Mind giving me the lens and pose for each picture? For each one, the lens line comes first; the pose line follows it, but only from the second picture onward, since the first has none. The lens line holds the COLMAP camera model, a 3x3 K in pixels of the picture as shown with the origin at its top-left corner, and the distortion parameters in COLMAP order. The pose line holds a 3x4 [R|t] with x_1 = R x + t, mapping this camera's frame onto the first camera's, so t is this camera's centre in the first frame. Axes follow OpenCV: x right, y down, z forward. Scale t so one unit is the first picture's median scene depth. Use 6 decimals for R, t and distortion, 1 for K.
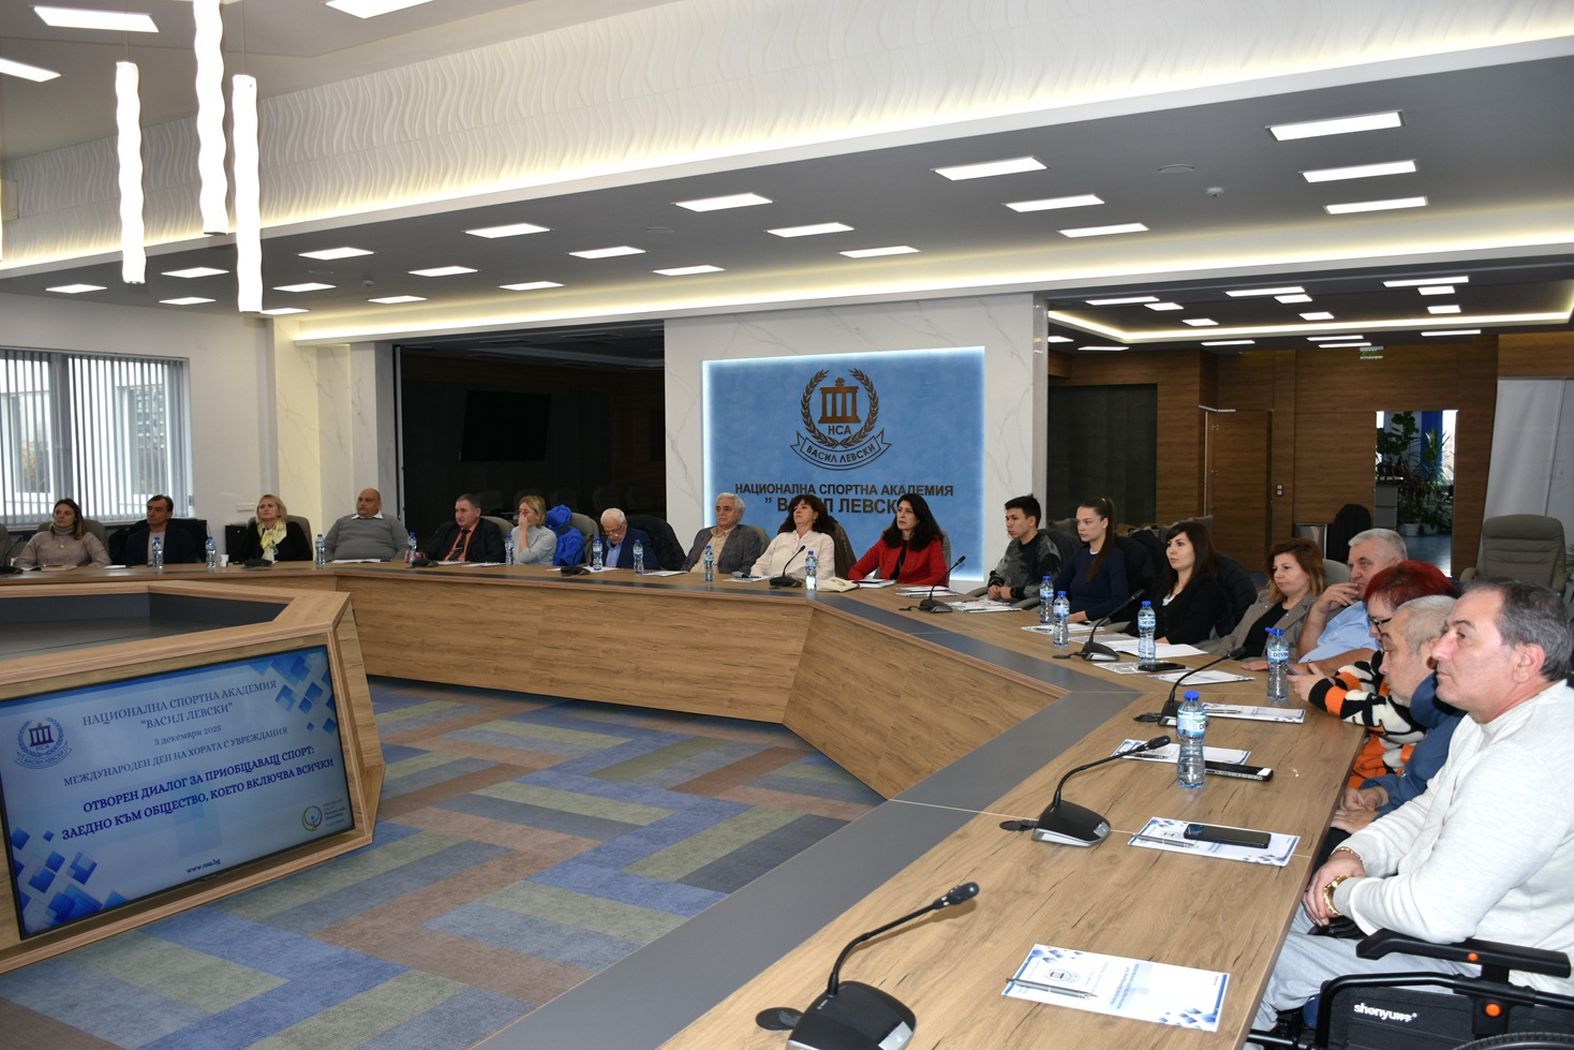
lens RADIAL K [[1208.2, 0, 787.0], [0, 1208.2, 525.0], [0, 0, 1]] dist [0.011153, 0.004753]
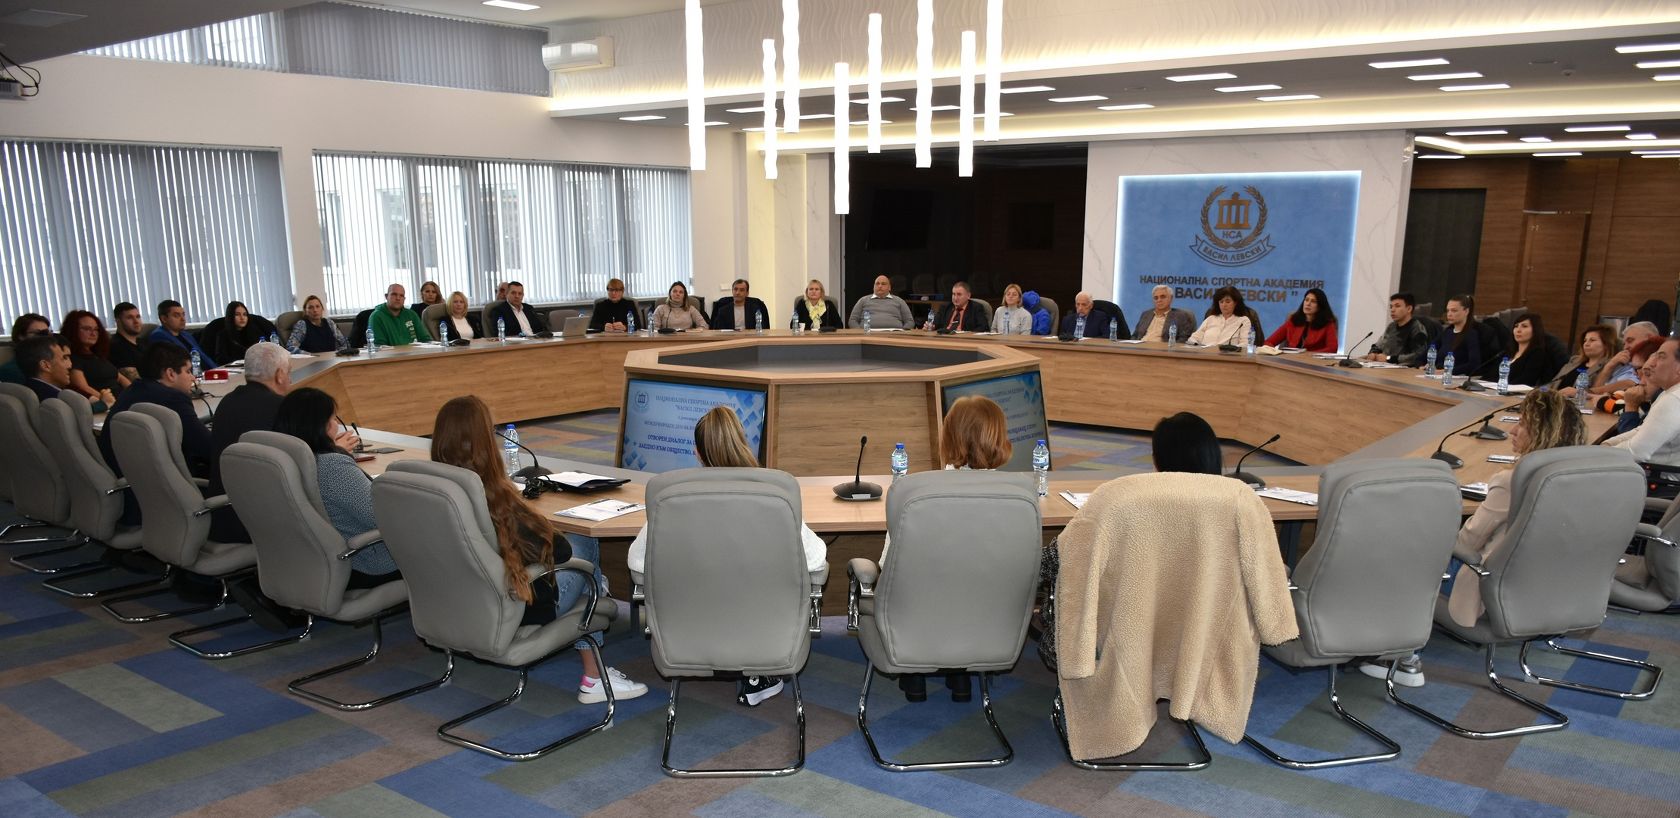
lens RADIAL K [[1261.2, 0, 842.3], [0, 1261.2, 537.3], [0, 0, 1]] dist [-0.012546, -0.000697]
pose [[0.990167, 0.041538, -0.133584, -0.178596], [-0.016778, 0.983270, 0.181380, 0.002009], [0.138883, -0.177355, 0.974298, -0.425881]]
